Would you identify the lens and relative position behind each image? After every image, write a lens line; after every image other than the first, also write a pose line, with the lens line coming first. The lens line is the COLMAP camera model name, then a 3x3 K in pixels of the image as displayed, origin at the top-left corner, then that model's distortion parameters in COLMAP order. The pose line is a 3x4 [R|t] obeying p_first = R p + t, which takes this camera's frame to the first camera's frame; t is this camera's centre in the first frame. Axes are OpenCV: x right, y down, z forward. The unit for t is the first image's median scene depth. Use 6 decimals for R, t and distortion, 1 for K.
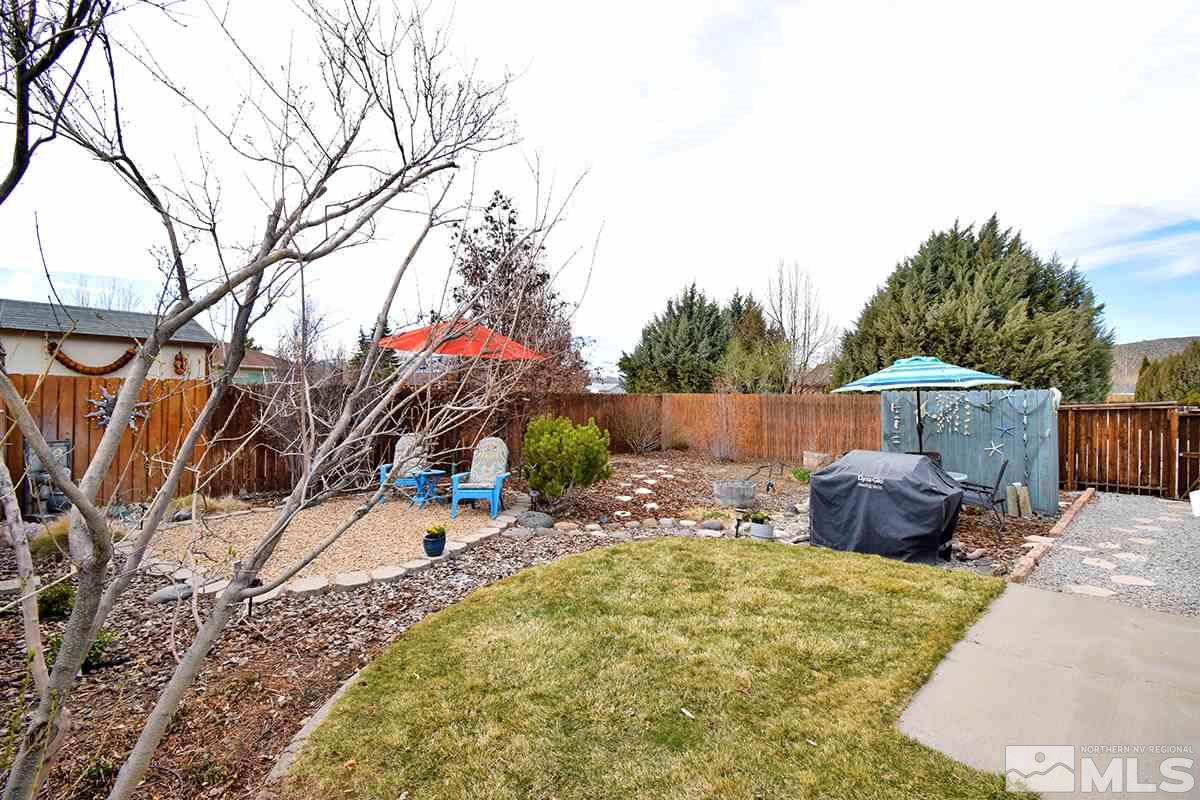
lens RADIAL K [[525.8, 0, 595.0], [0, 525.8, 400.7], [0, 0, 1]] dist [0.027988, -0.024694]
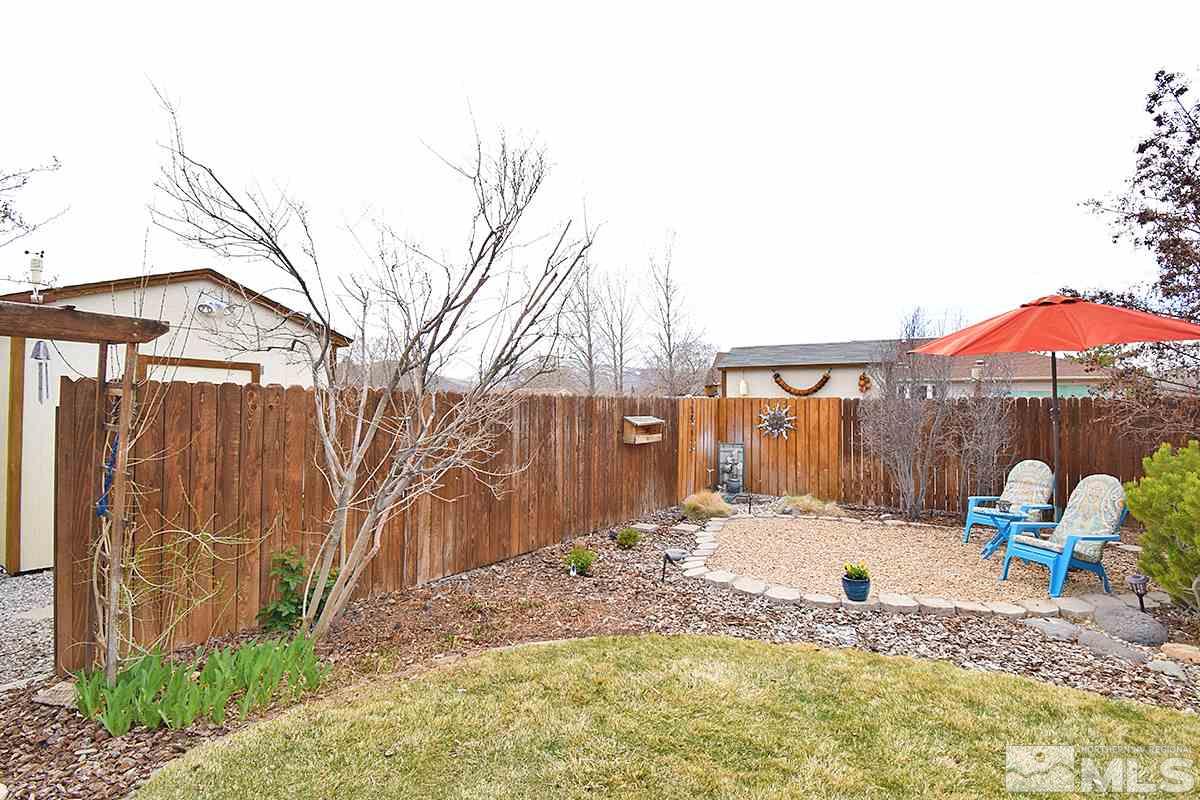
lens RADIAL K [[547.6, 0, 603.5], [0, 547.6, 397.3], [0, 0, 1]] dist [0.028486, -0.025801]
pose [[0.211145, -0.031055, -0.976961, 0.458138], [0.000145, 0.999496, -0.031740, -0.003356], [0.977455, 0.006560, 0.211043, 0.393023]]
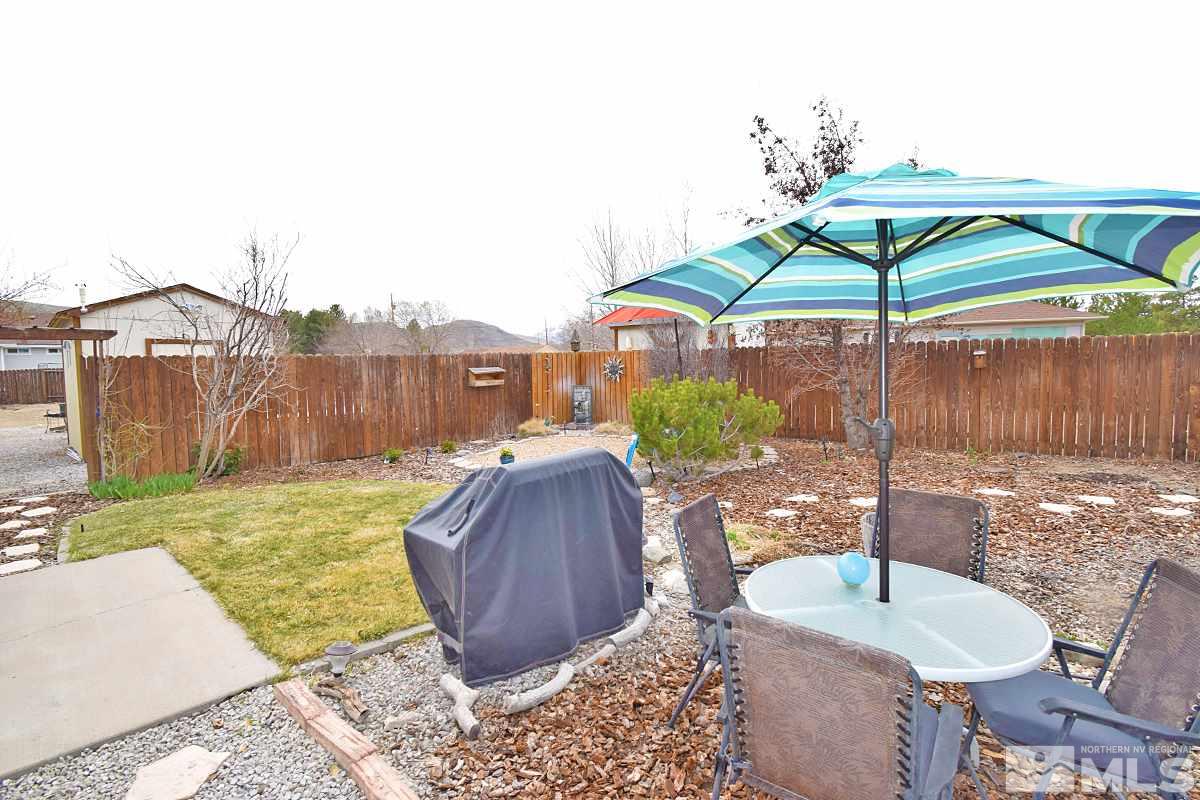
lens RADIAL K [[547.6, 0, 603.5], [0, 547.6, 397.3], [0, 0, 1]] dist [0.028486, -0.025801]
pose [[0.088461, 0.048603, -0.994893, 1.190128], [0.025706, 0.998365, 0.051058, 0.020006], [0.995748, -0.030091, 0.087067, 1.084678]]
